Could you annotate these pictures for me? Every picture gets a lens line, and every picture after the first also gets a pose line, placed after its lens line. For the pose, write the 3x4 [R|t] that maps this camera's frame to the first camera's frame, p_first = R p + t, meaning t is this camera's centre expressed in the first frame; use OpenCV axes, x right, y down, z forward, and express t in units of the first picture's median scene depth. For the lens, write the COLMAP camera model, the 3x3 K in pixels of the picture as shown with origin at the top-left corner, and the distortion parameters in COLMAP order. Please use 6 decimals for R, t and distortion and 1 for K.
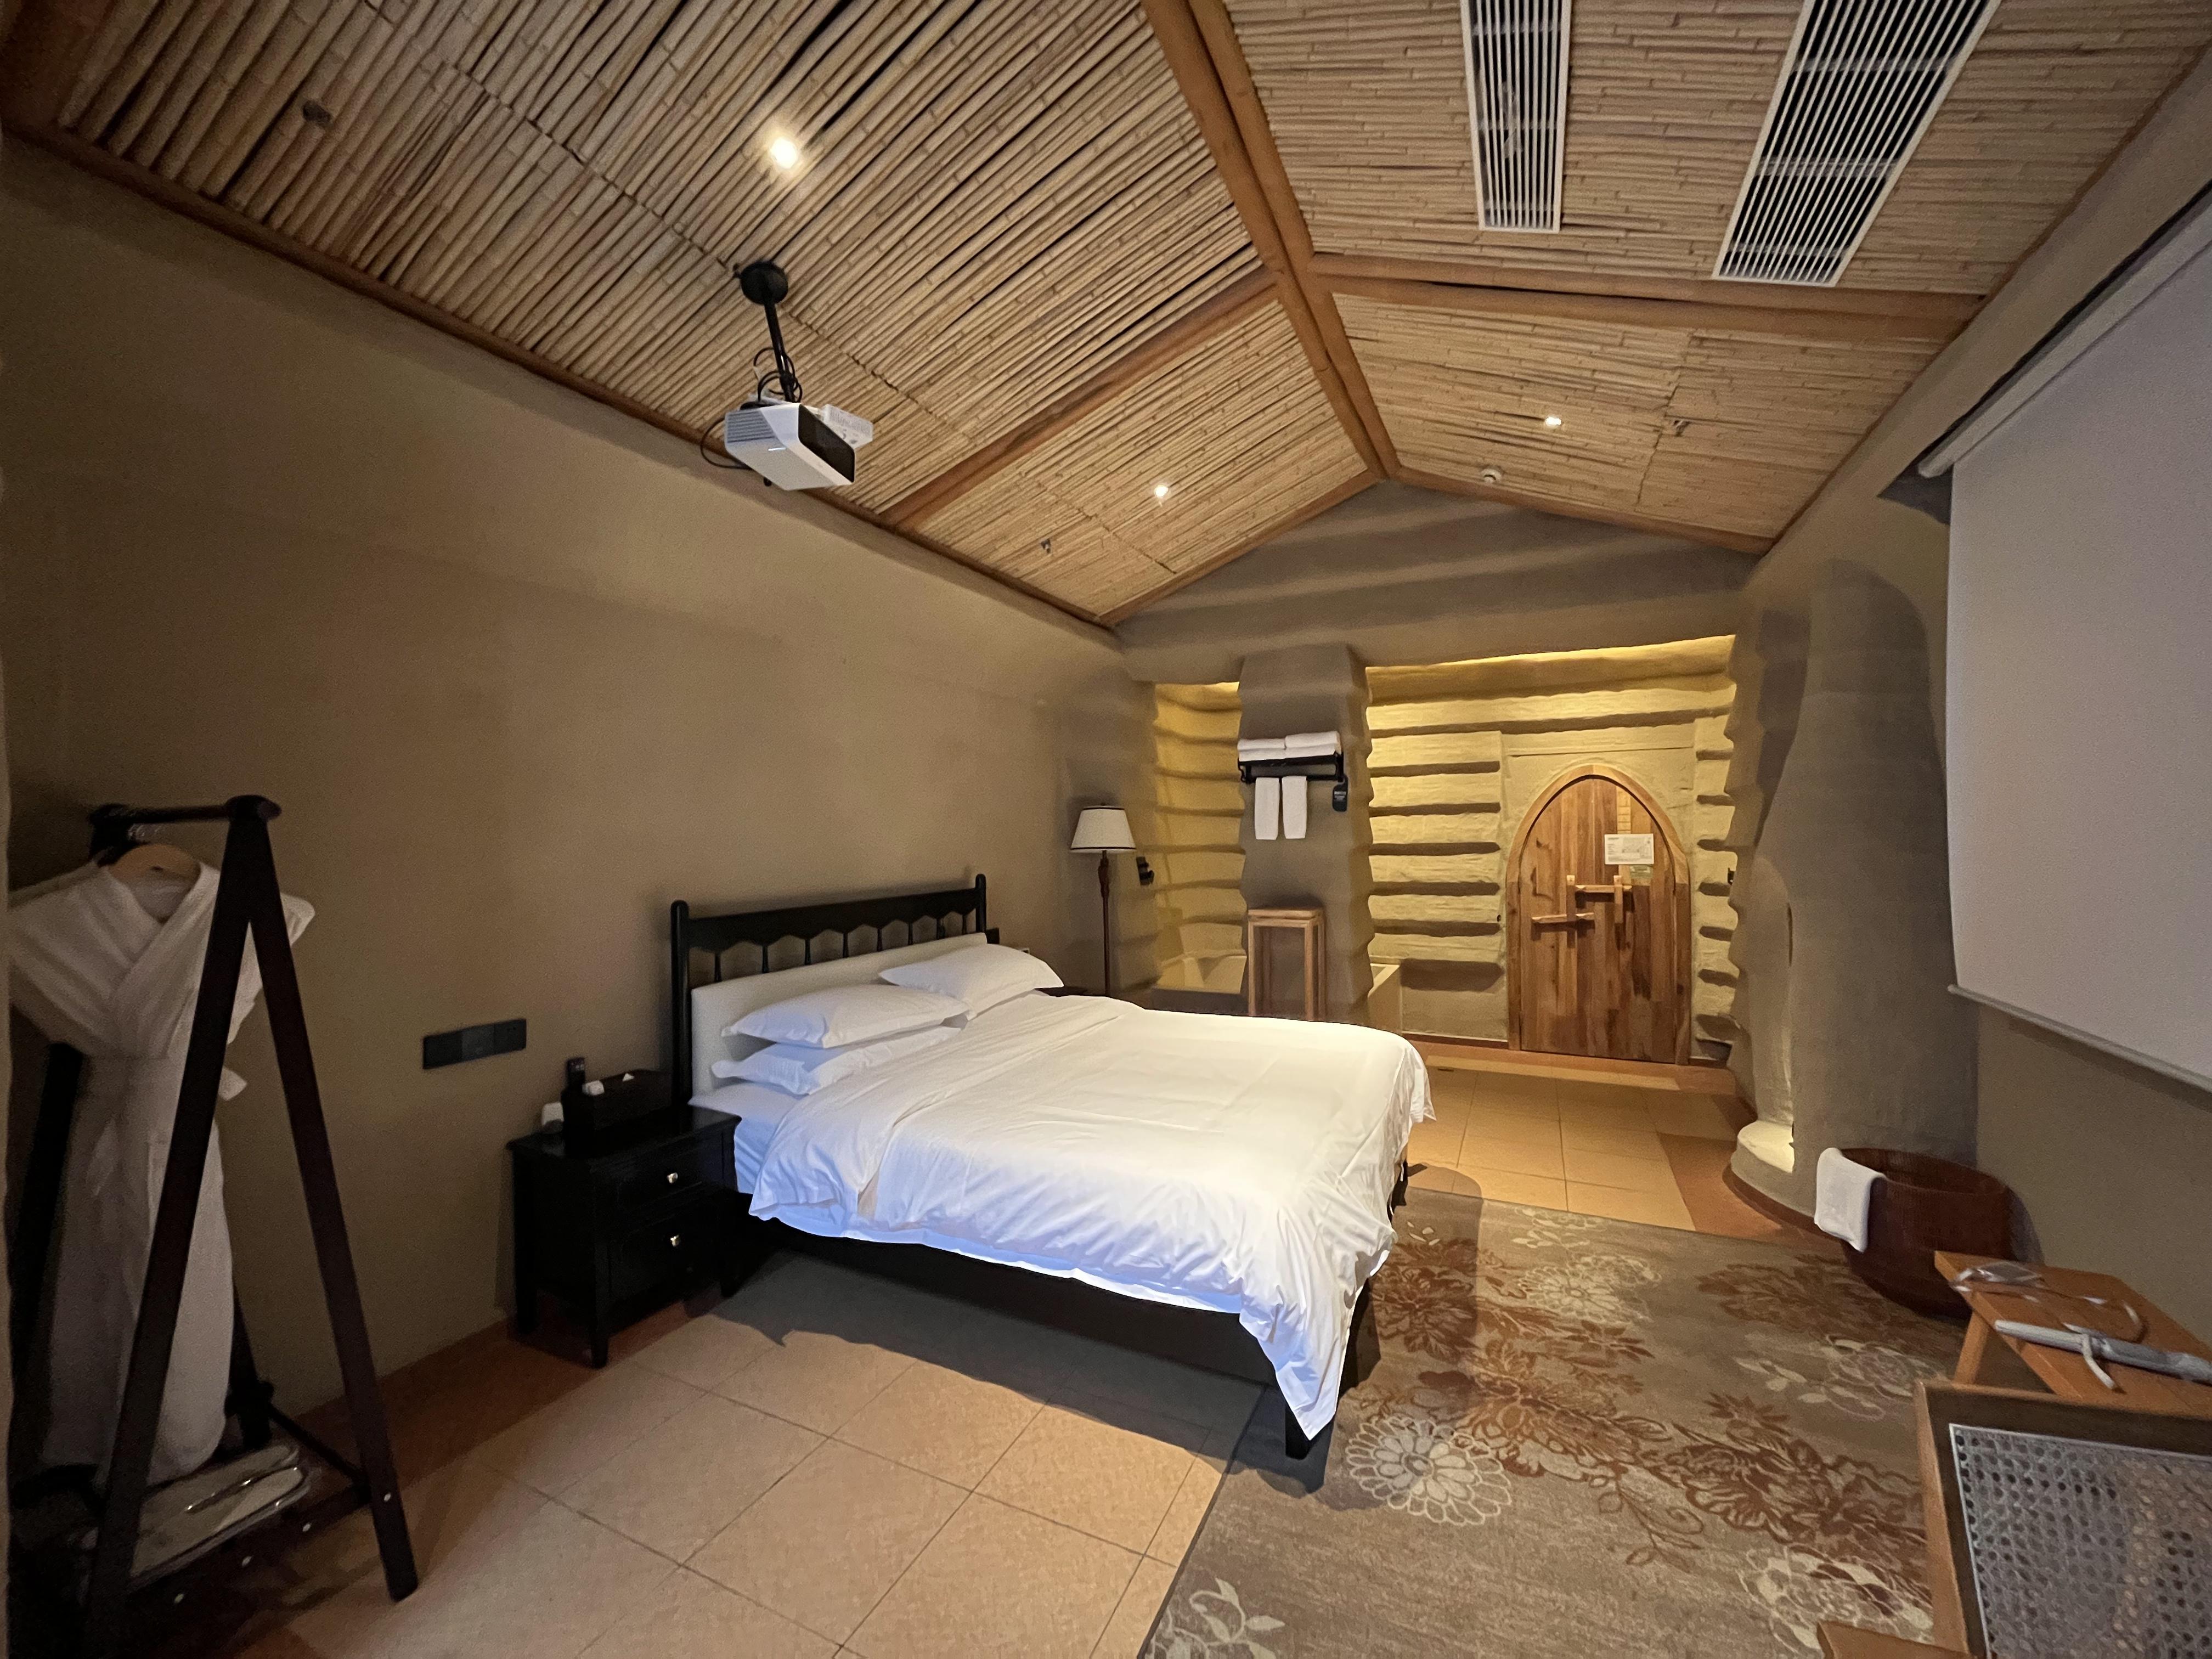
lens RADIAL K [[896.3, 0, 1119.6], [0, 896.3, 837.6], [0, 0, 1]] dist [-0.002469, -0.000087]
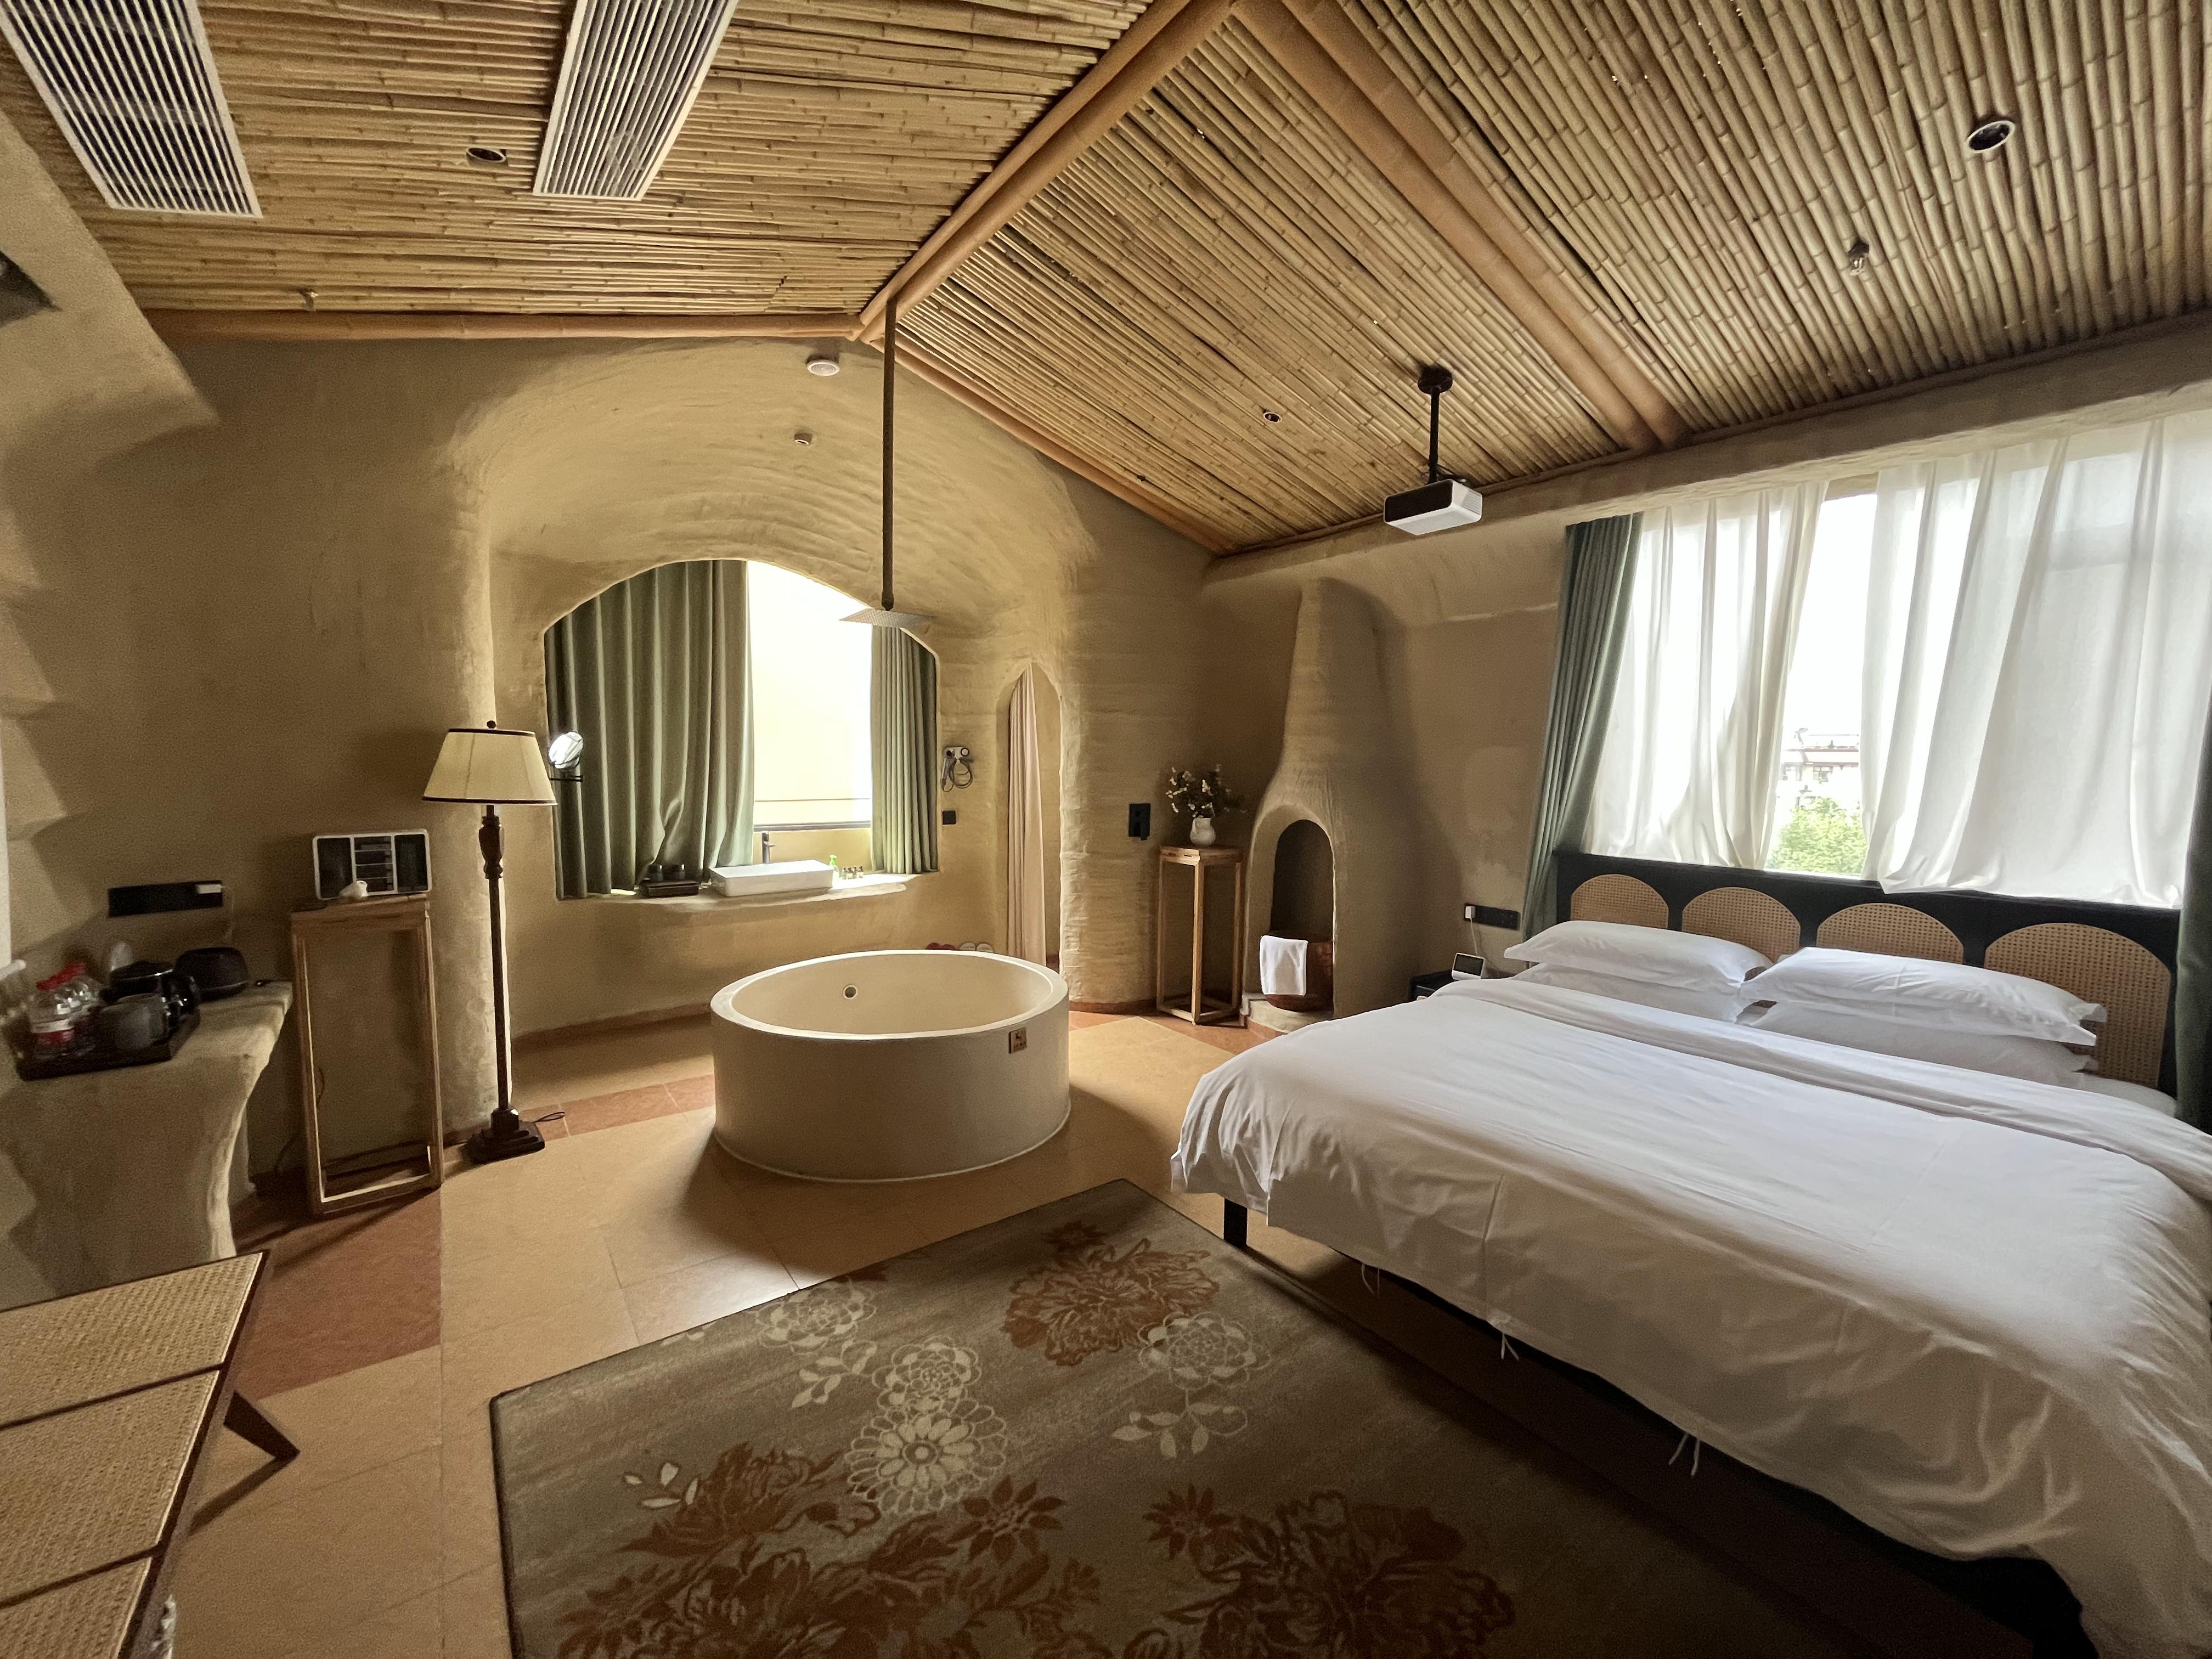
lens RADIAL K [[896.3, 0, 1104.3], [0, 896.3, 827.0], [0, 0, 1]] dist [-0.002469, -0.000087]
pose [[0.476163, -0.070389, 0.876535, -0.012348], [-0.006985, 0.996457, 0.083814, -0.053161], [-0.879329, -0.046031, 0.473985, 0.602601]]
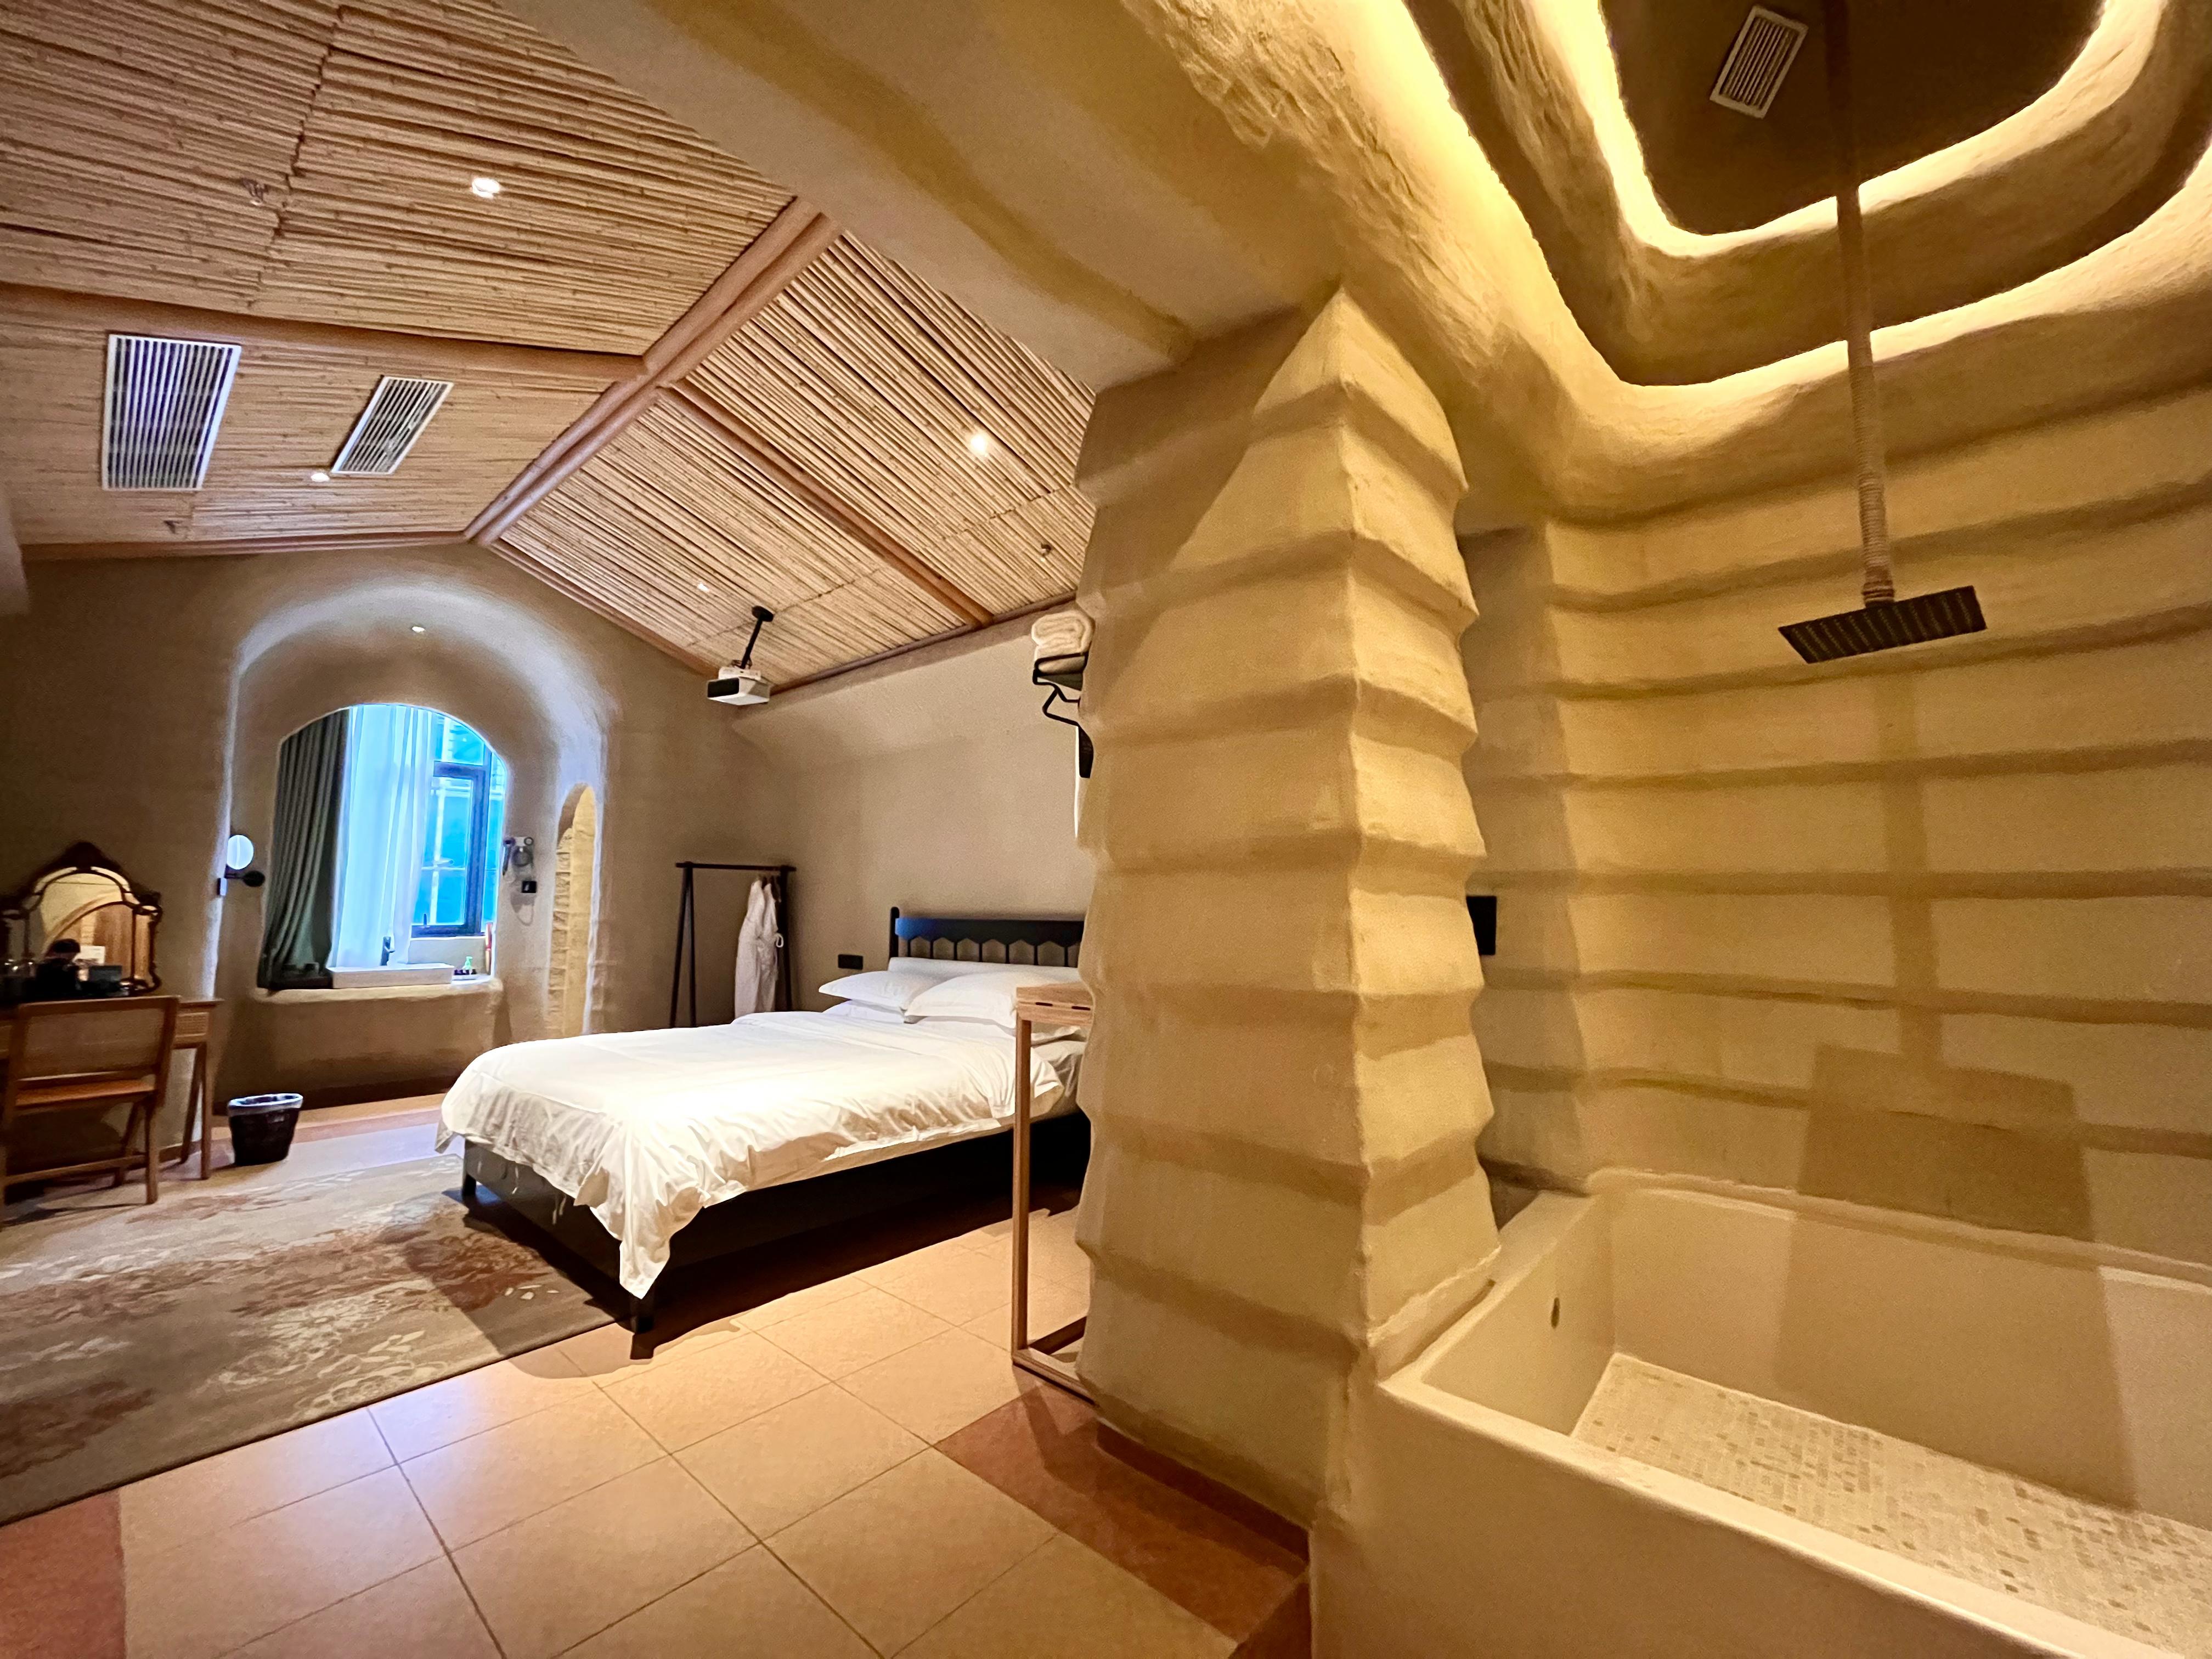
lens RADIAL K [[896.3, 0, 1107.8], [0, 896.3, 829.4], [0, 0, 1]] dist [-0.002469, -0.000087]
pose [[-0.286852, -0.074394, -0.955082, 1.322212], [-0.004552, 0.997075, -0.076298, 0.056077], [0.957964, -0.017538, -0.286351, 2.262908]]
